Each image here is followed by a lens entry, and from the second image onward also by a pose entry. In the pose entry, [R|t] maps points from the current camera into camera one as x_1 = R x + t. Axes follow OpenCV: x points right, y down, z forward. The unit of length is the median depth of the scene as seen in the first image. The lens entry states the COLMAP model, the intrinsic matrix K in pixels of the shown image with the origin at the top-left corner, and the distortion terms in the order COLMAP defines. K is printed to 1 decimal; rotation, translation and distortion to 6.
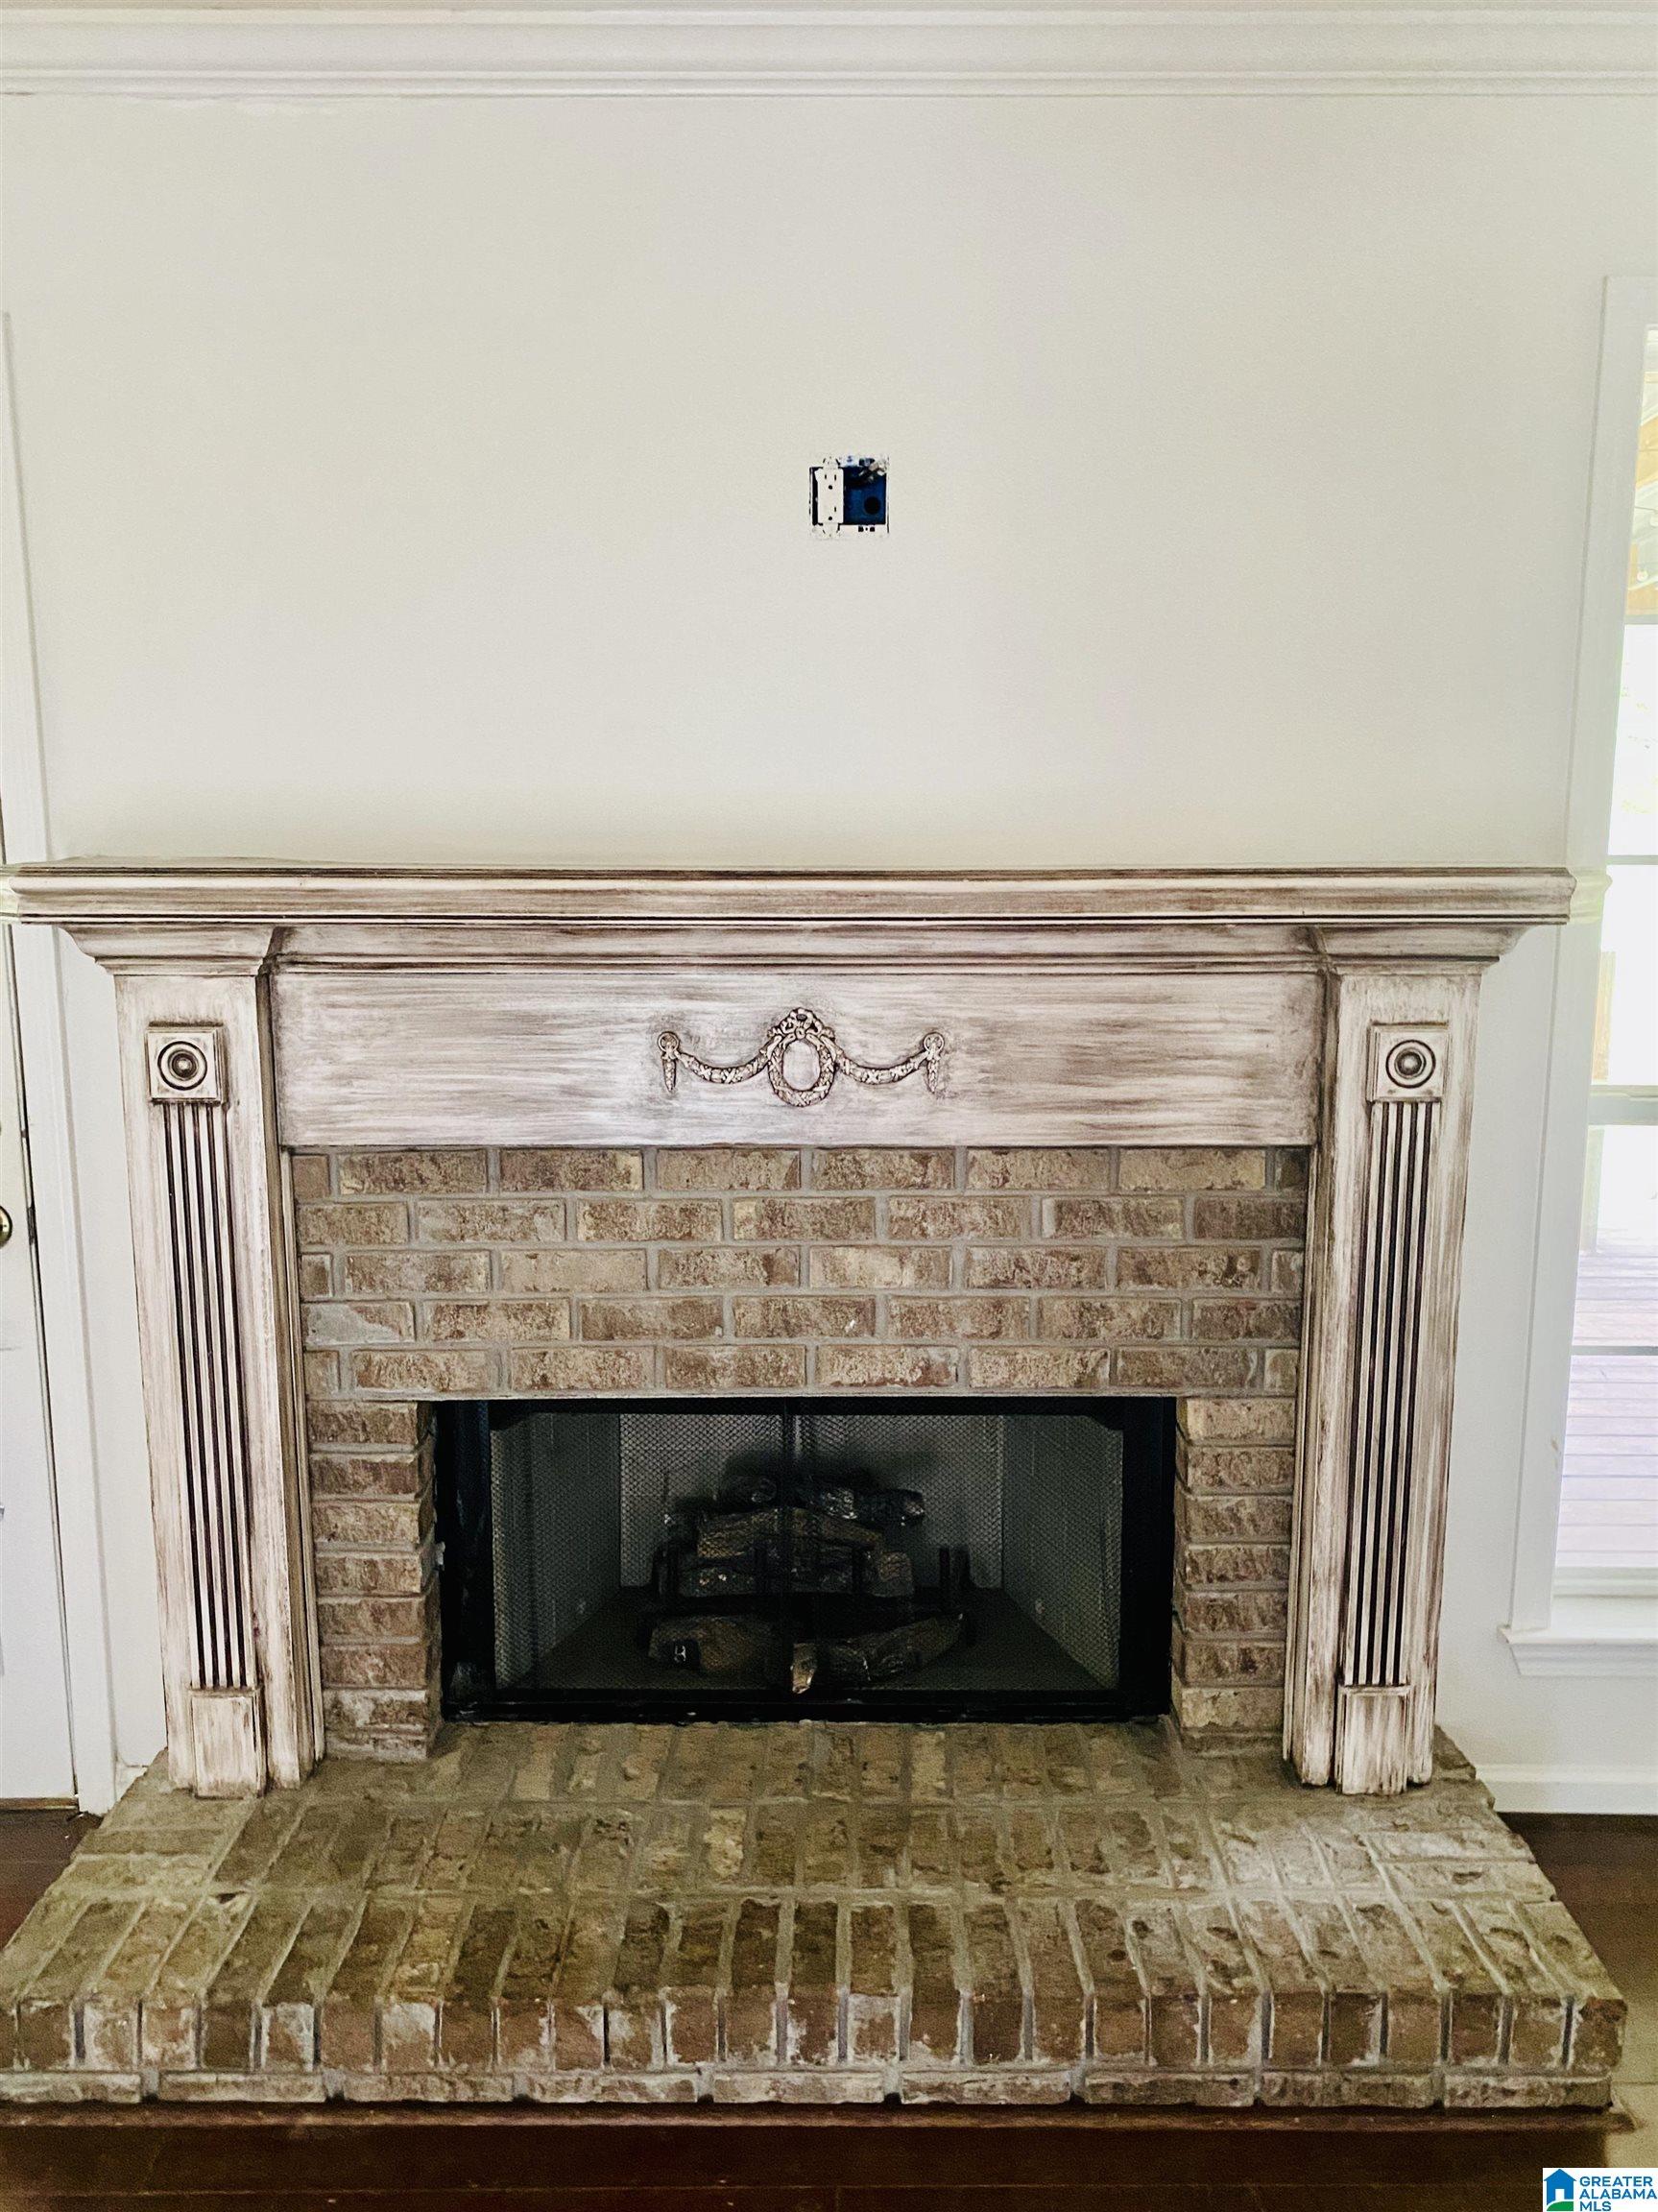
lens RADIAL K [[1703.8, 0, 829.0], [0, 1703.8, 1106.0], [0, 0, 1]] dist [0.078954, -0.119475]
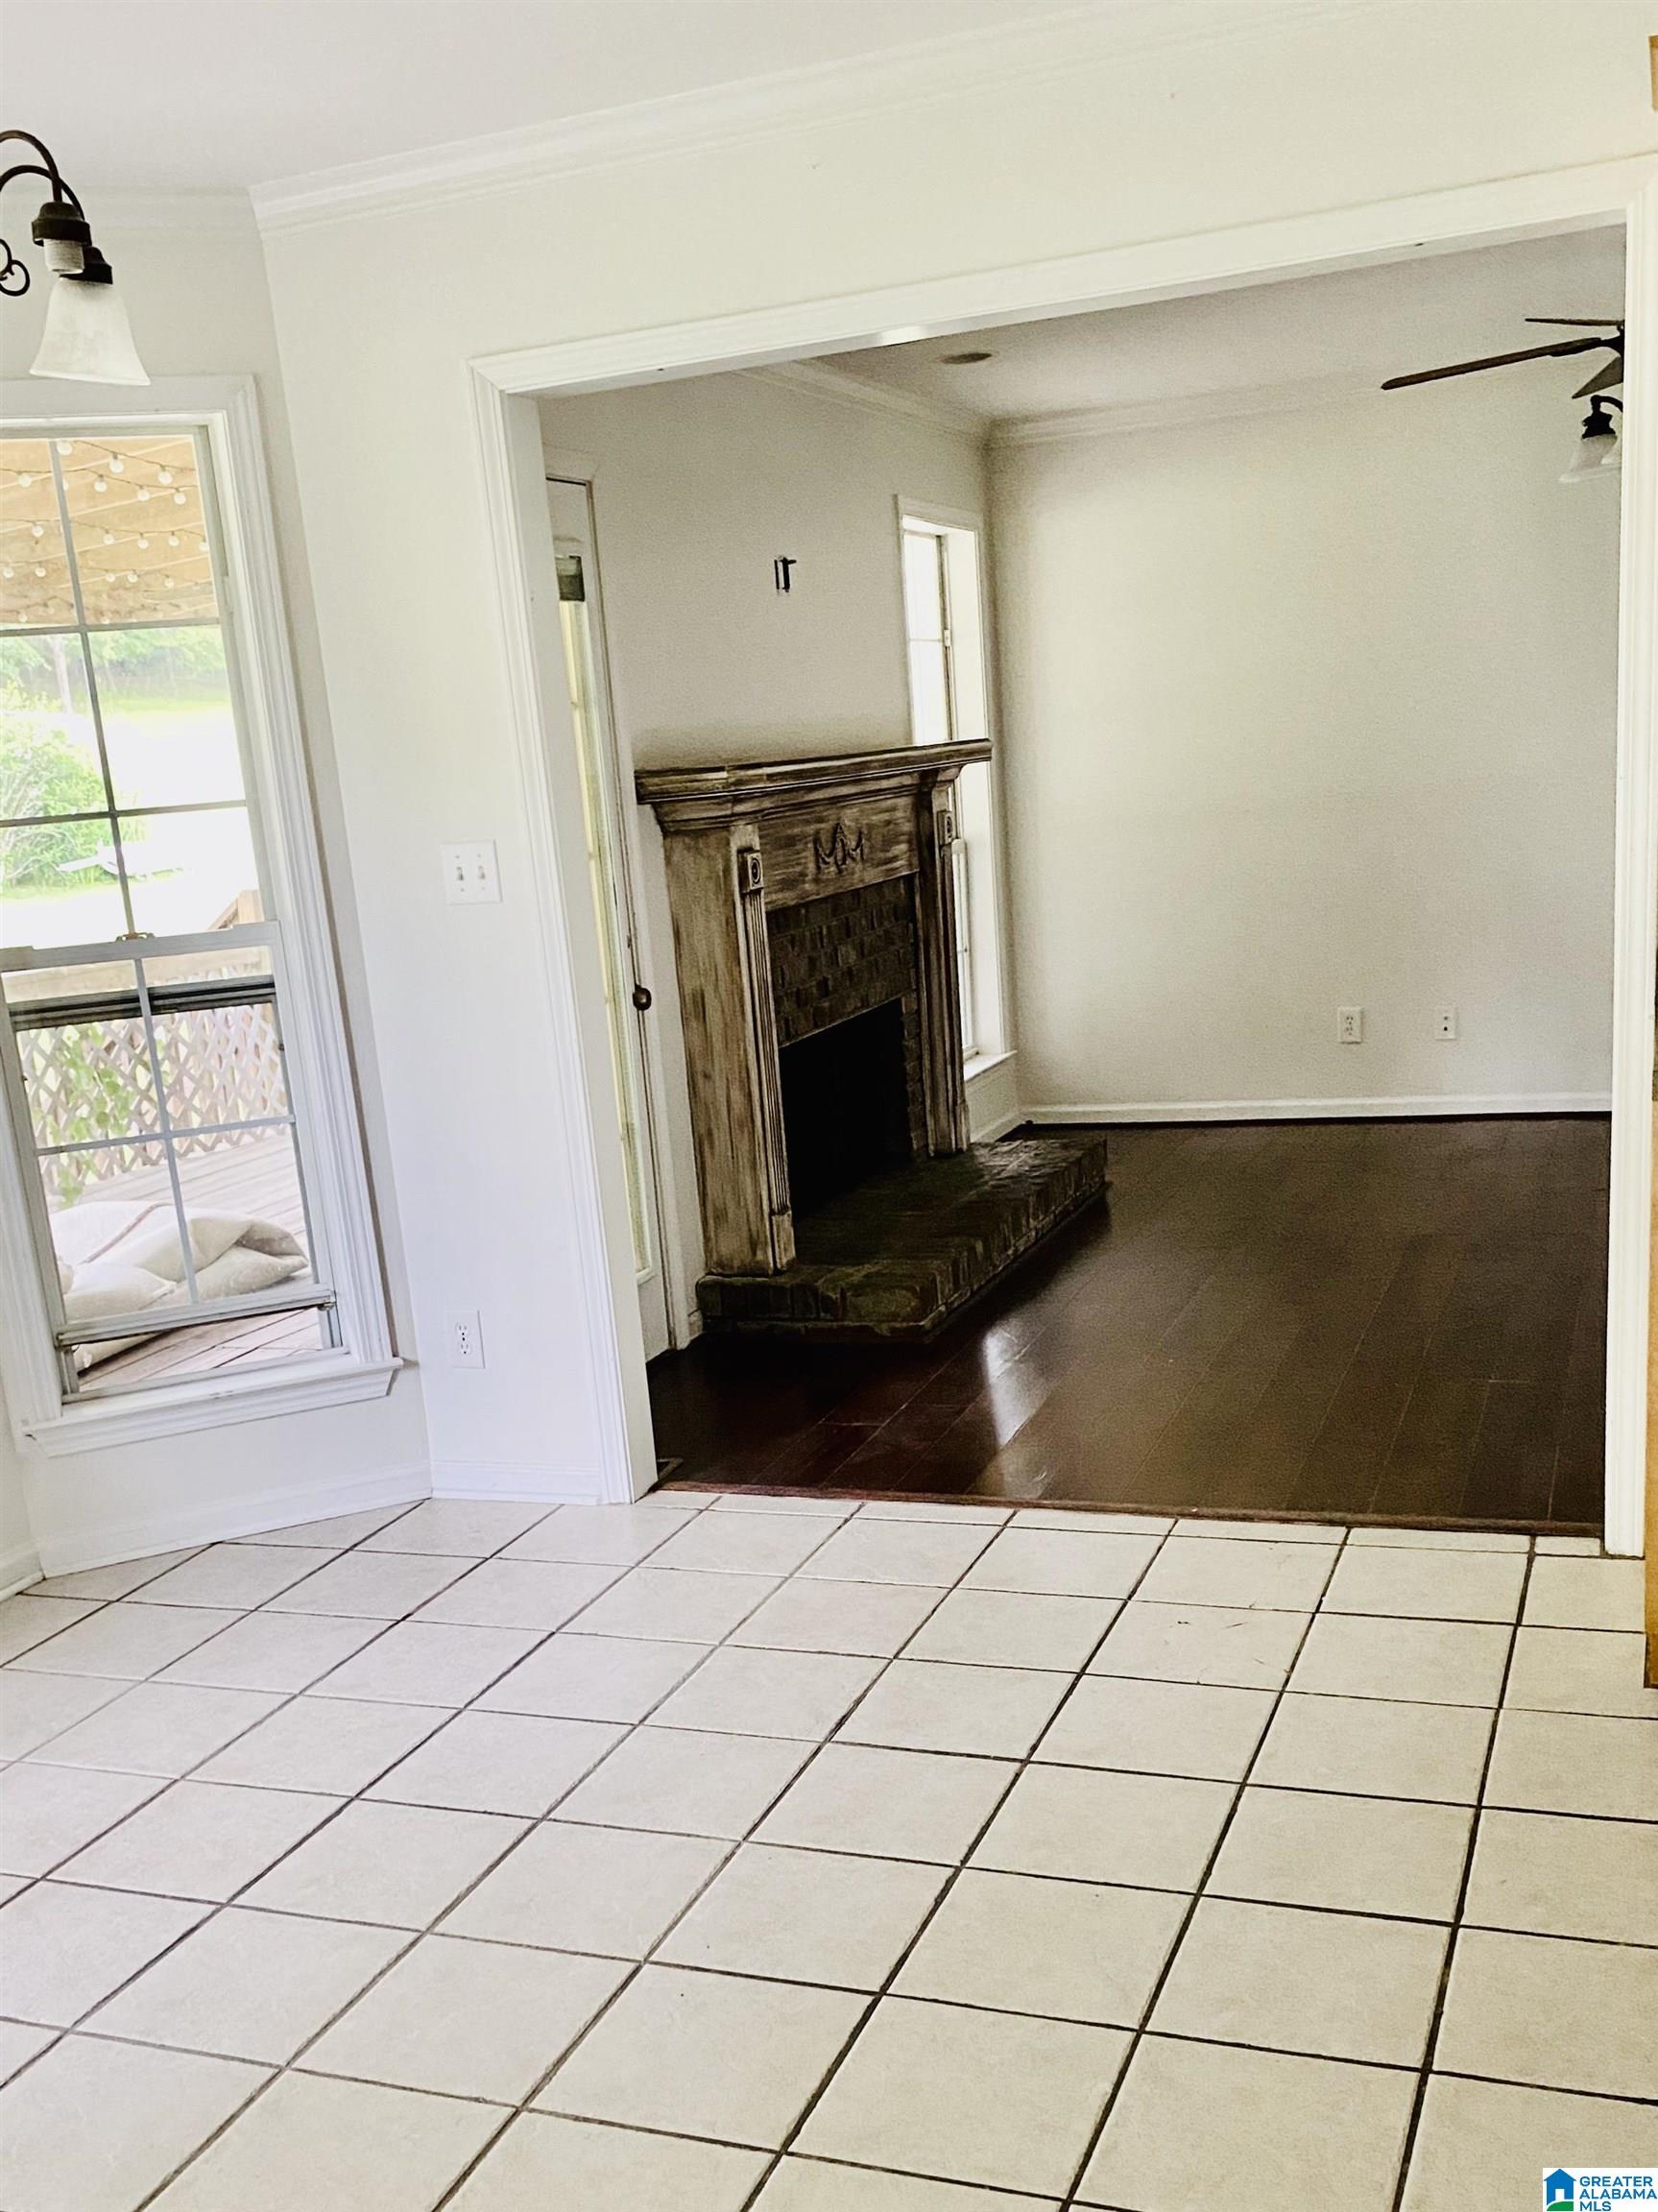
lens RADIAL K [[1703.8, 0, 829.0], [0, 1703.8, 1106.0], [0, 0, 1]] dist [0.078954, -0.119475]
pose [[0.448934, -0.220750, 0.865868, -1.907935], [0.225927, 0.965561, 0.129028, 0.002692], [-0.864532, 0.137698, 0.483346, 0.046333]]
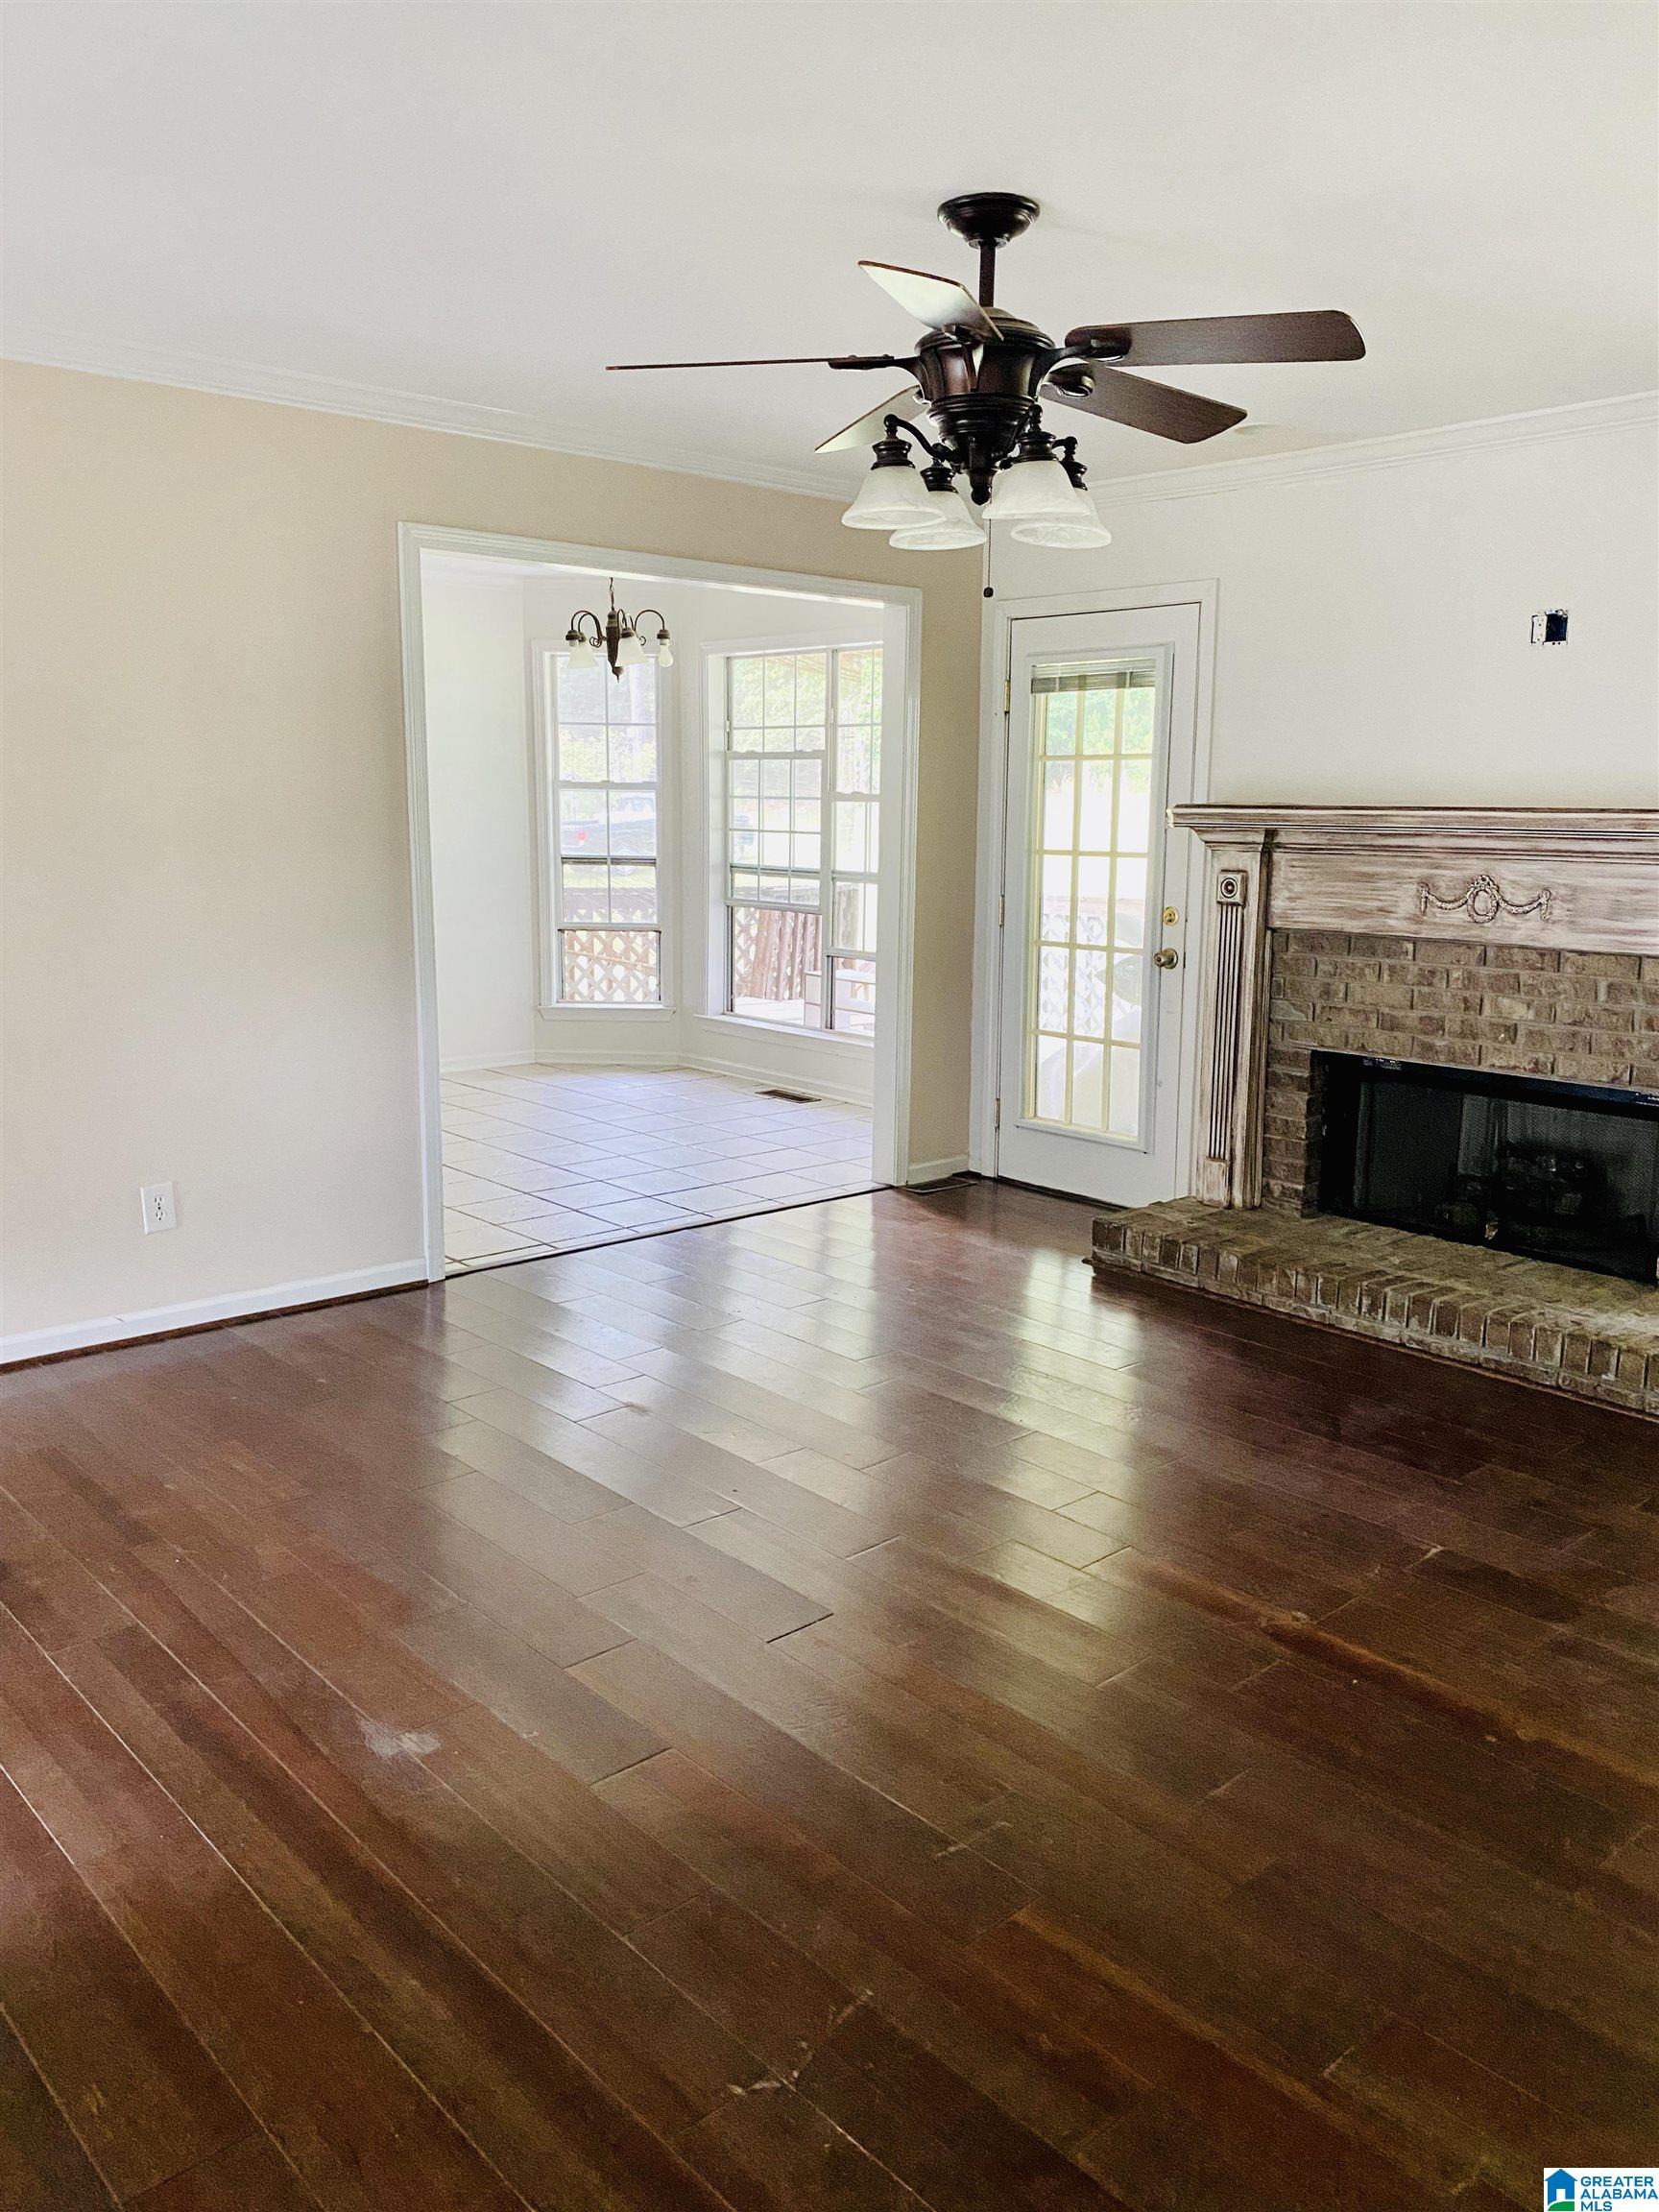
lens RADIAL K [[1703.8, 0, 829.5], [0, 1703.8, 1106.0], [0, 0, 1]] dist [0.078954, -0.119475]
pose [[0.661657, 0.142525, -0.736136, 1.033972], [-0.130196, 0.988693, 0.074399, 0.168305], [0.738416, 0.046615, 0.672732, -0.989778]]
